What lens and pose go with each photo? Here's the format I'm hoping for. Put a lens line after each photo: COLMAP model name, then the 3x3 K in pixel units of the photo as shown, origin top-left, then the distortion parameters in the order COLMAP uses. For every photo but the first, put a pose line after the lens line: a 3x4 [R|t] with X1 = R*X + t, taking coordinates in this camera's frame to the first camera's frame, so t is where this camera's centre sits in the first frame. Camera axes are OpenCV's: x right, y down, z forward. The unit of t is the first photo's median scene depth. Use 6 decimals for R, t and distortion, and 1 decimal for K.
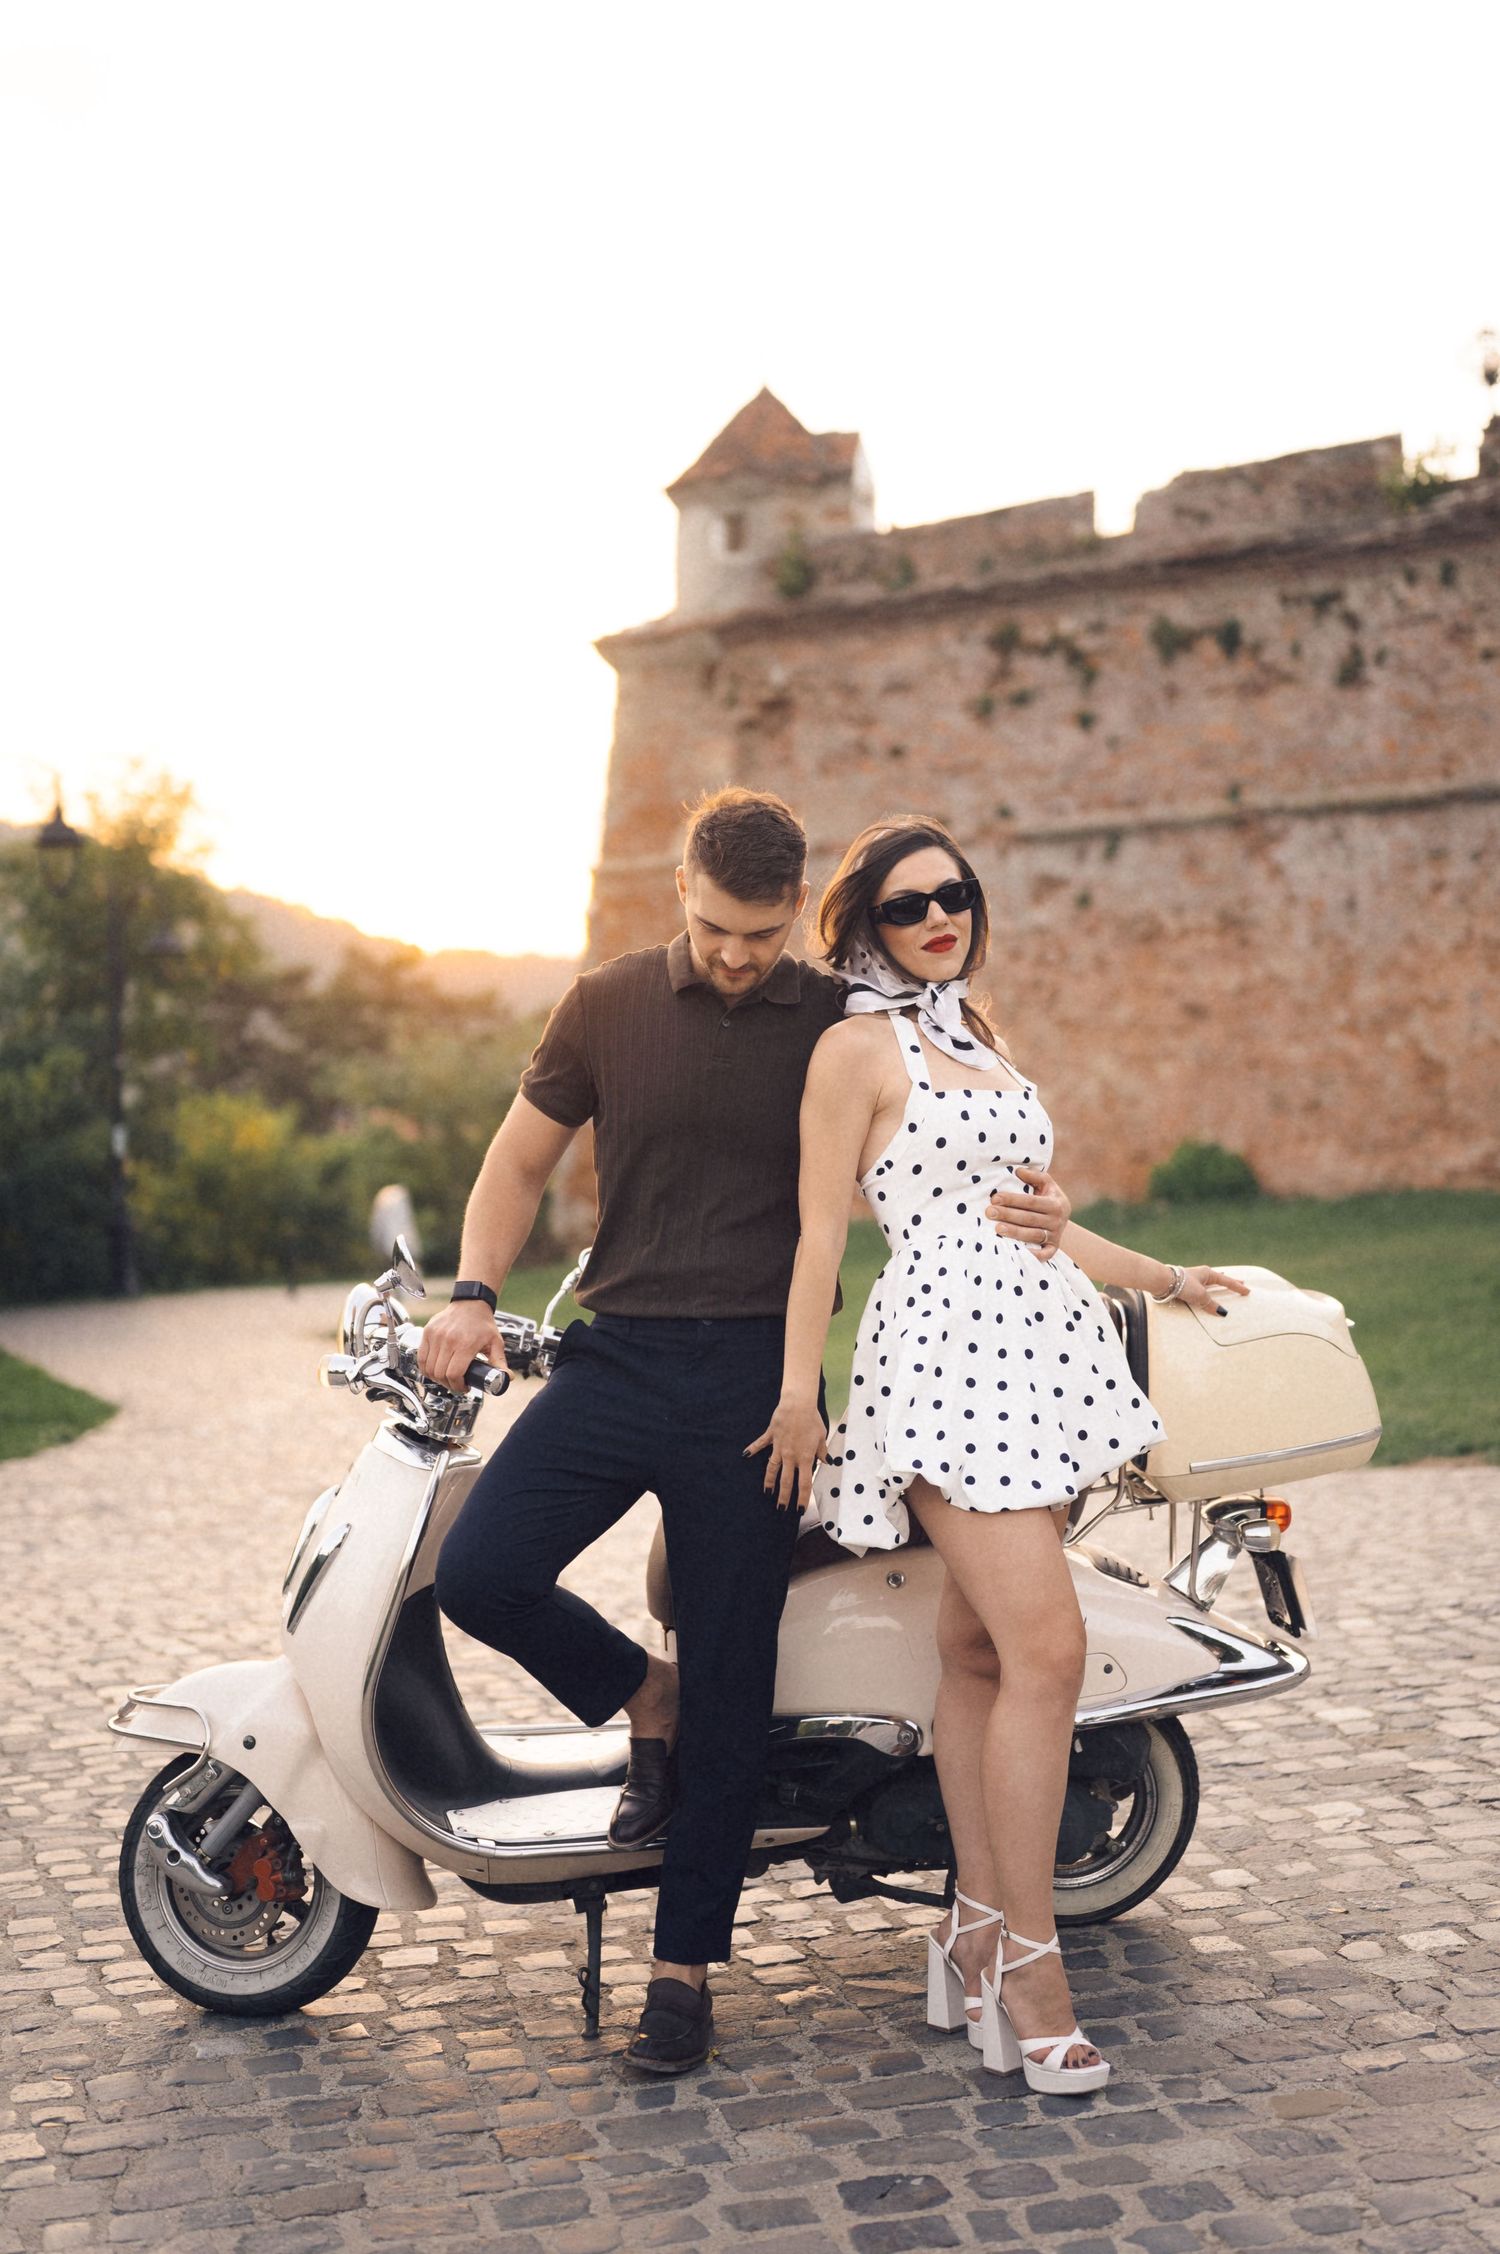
lens RADIAL K [[3160.4, 0, 748.4], [0, 3160.4, 1125.1], [0, 0, 1]] dist [-0.076702, 0.000000]
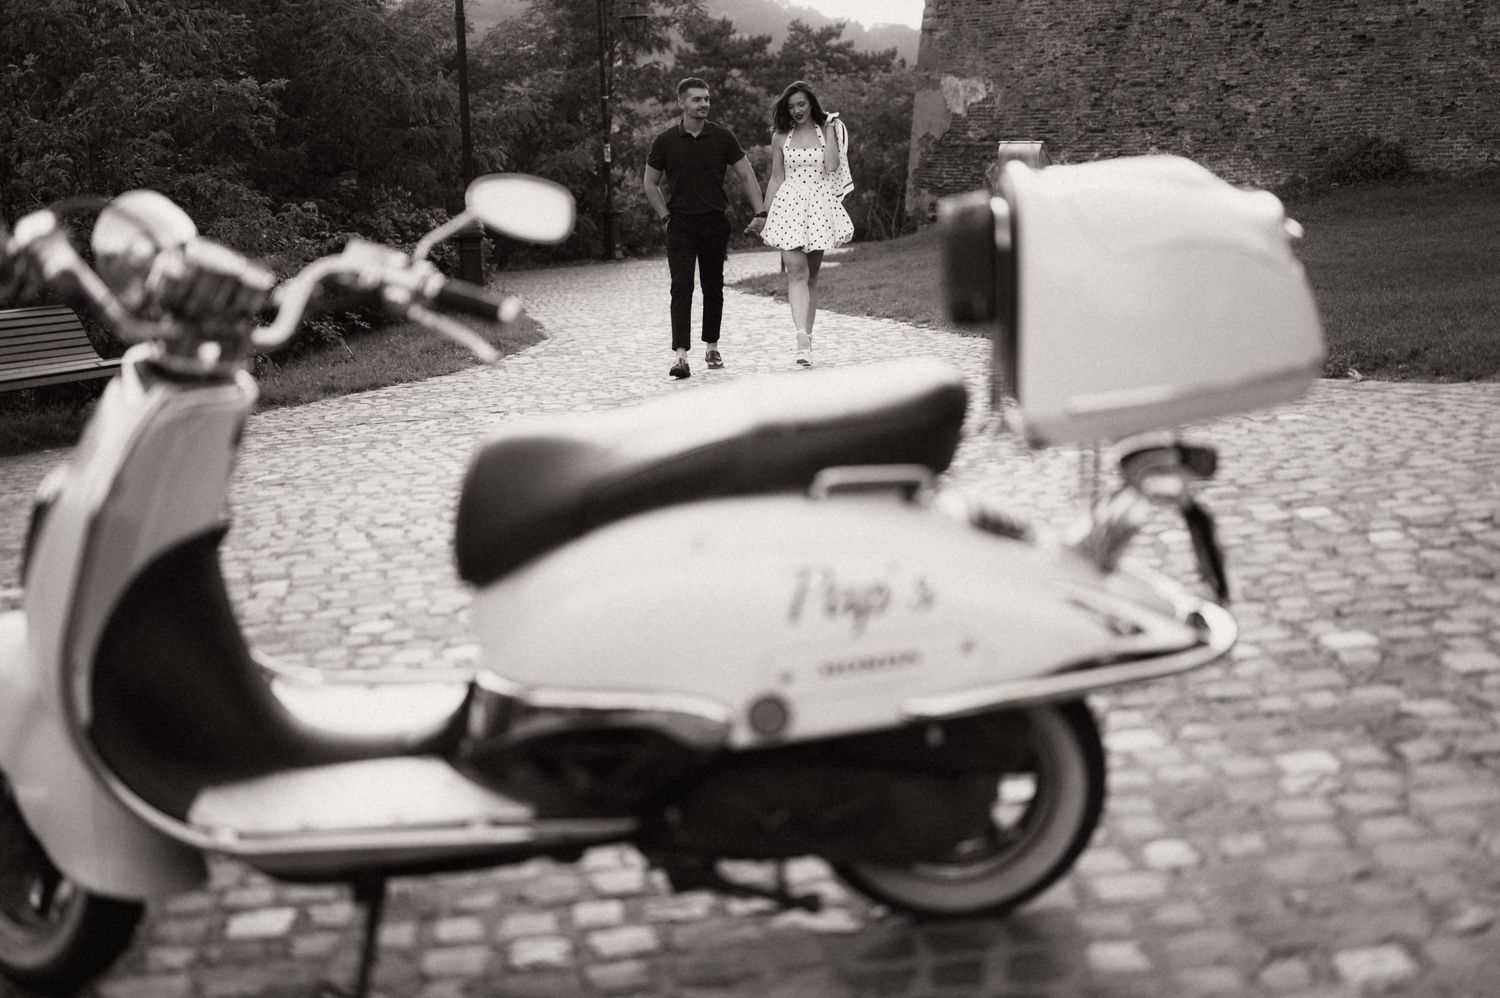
lens RADIAL K [[2103.2, 0, 750.2], [0, 2103.2, 501.1], [0, 0, 1]] dist [-0.076702, 0.000000]
pose [[0.988675, 0.004375, -0.150008, 0.099040], [0.020956, 0.985757, 0.166863, 0.029394], [0.148602, -0.168116, 0.974502, 0.328206]]
